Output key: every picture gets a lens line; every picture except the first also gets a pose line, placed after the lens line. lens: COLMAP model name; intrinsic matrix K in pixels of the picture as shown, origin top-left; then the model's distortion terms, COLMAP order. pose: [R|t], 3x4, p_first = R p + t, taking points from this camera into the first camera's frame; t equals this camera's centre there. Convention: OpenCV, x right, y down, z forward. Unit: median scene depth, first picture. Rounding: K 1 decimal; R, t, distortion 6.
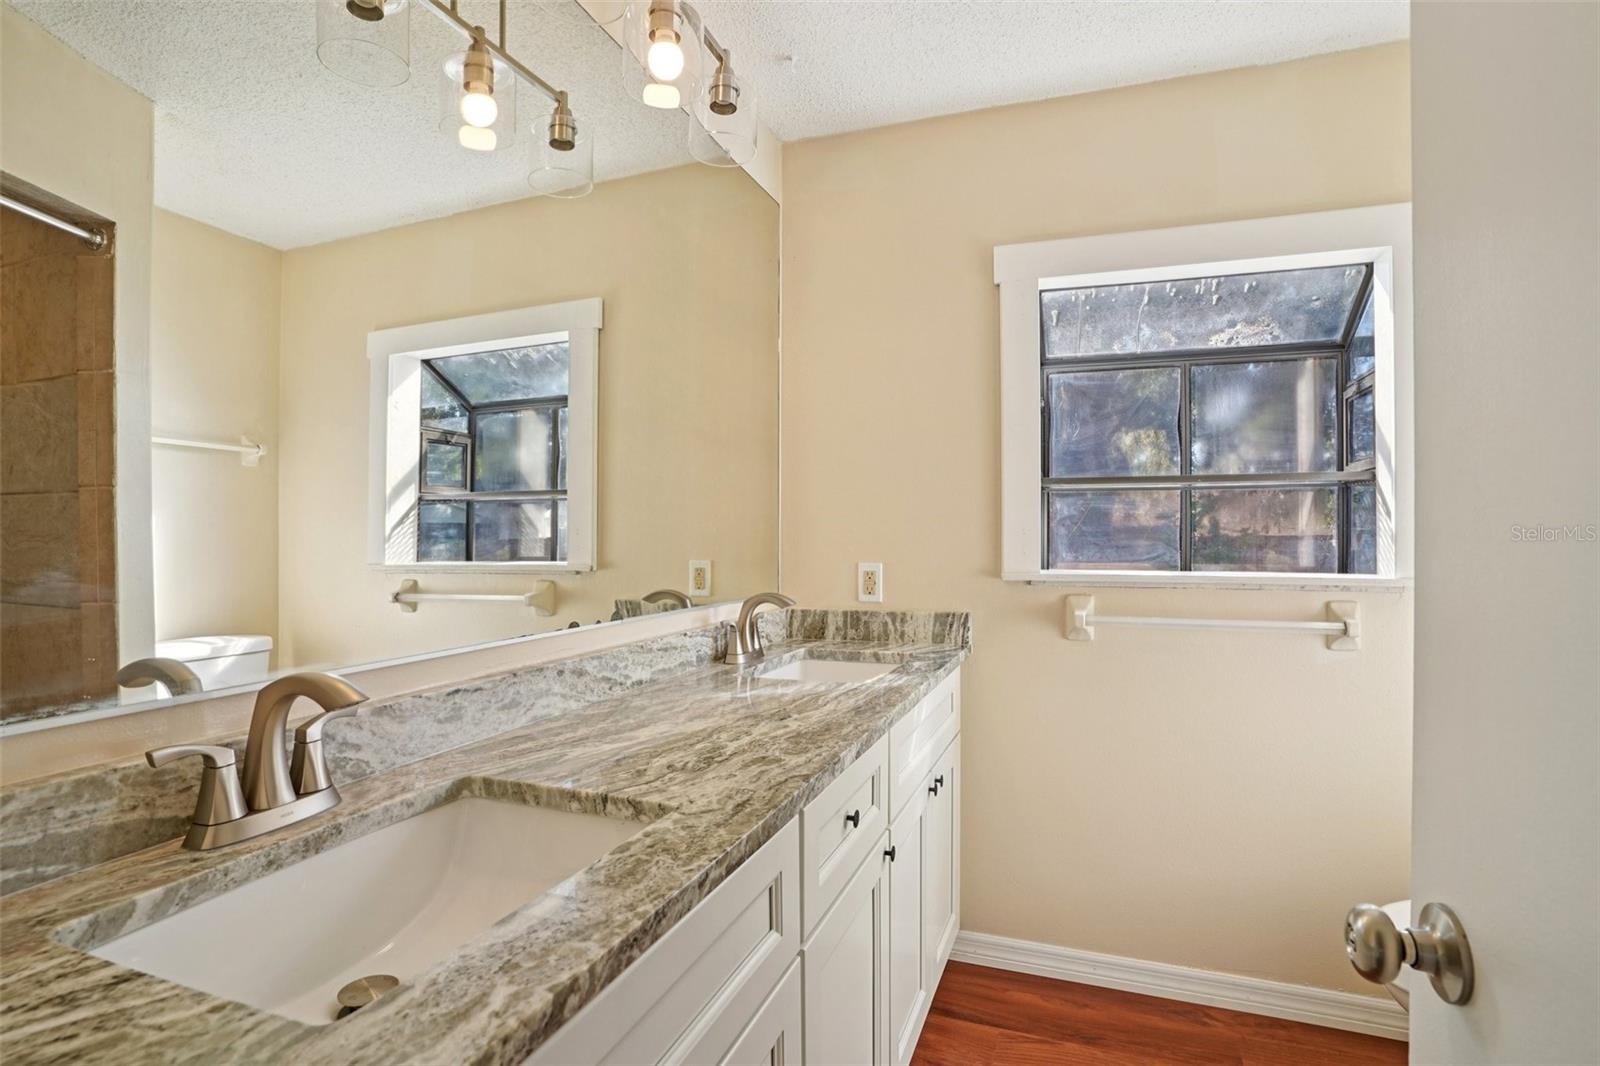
lens RADIAL K [[794.3, 0, 801.6], [0, 794.3, 535.1], [0, 0, 1]] dist [-0.069778, 0.026515]
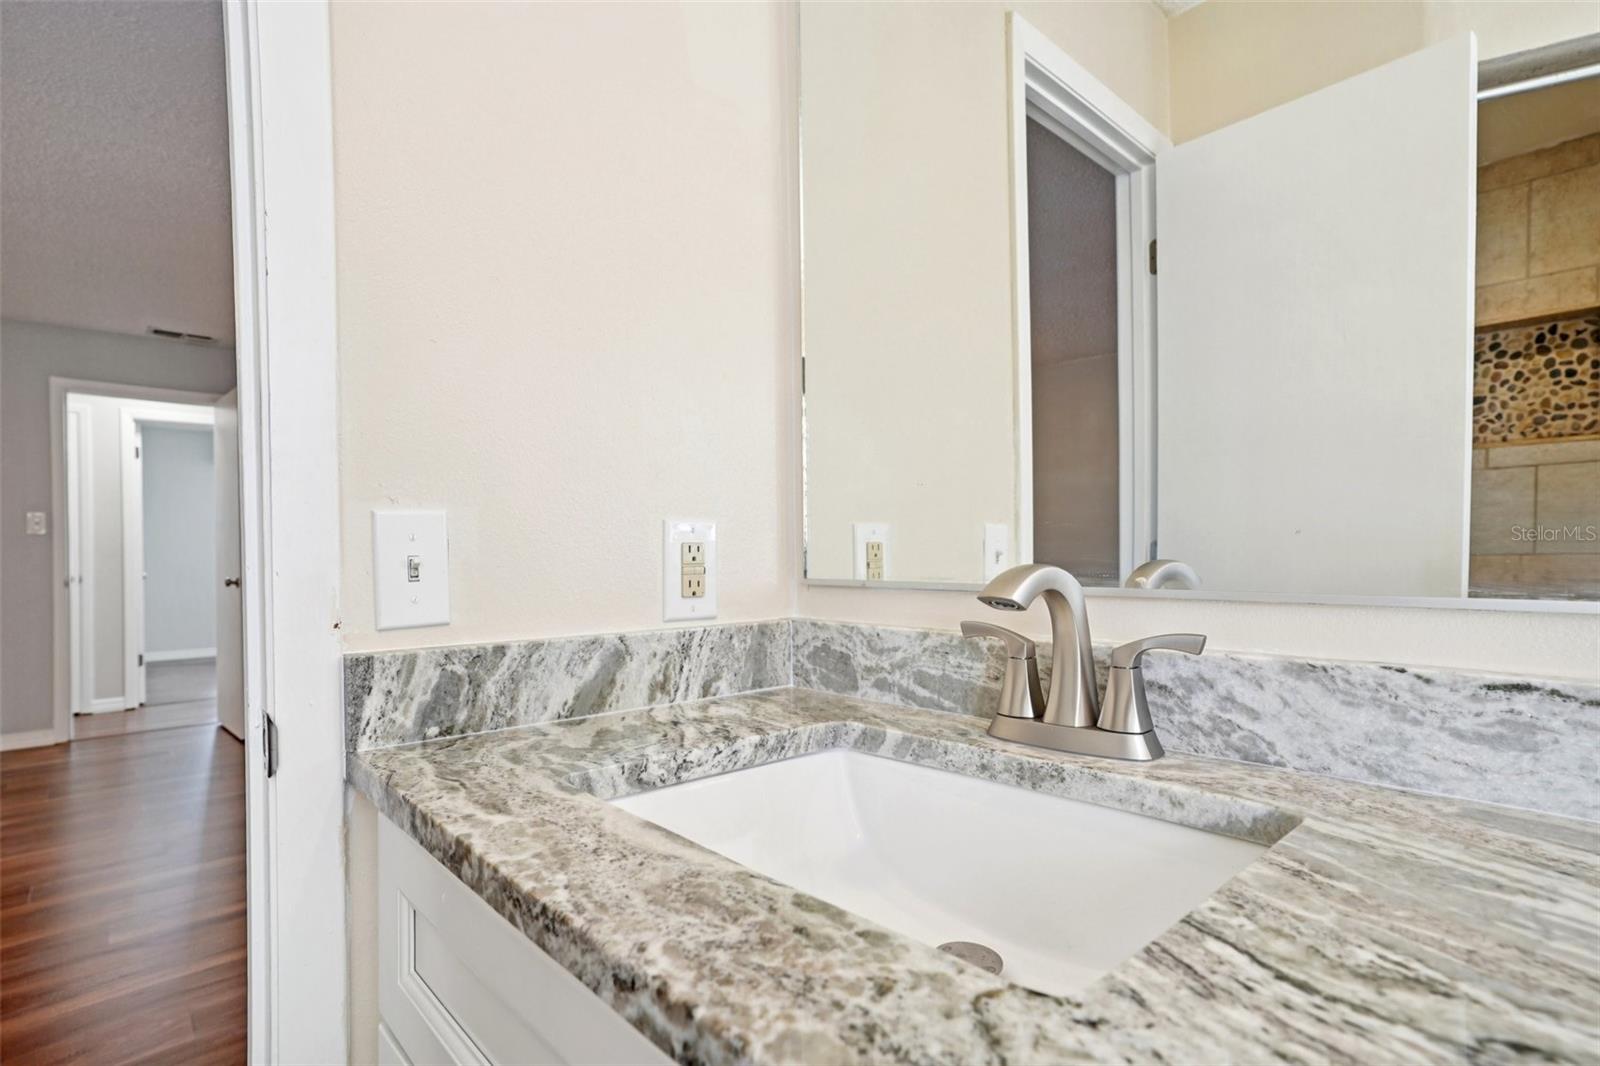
lens RADIAL K [[794.3, 0, 793.0], [0, 794.3, 543.9], [0, 0, 1]] dist [-0.069778, 0.026515]
pose [[-0.446142, 0.001871, -0.894960, 0.217992], [0.007268, 0.999972, -0.001533, 0.157577], [0.894933, -0.007189, -0.446143, 1.148011]]
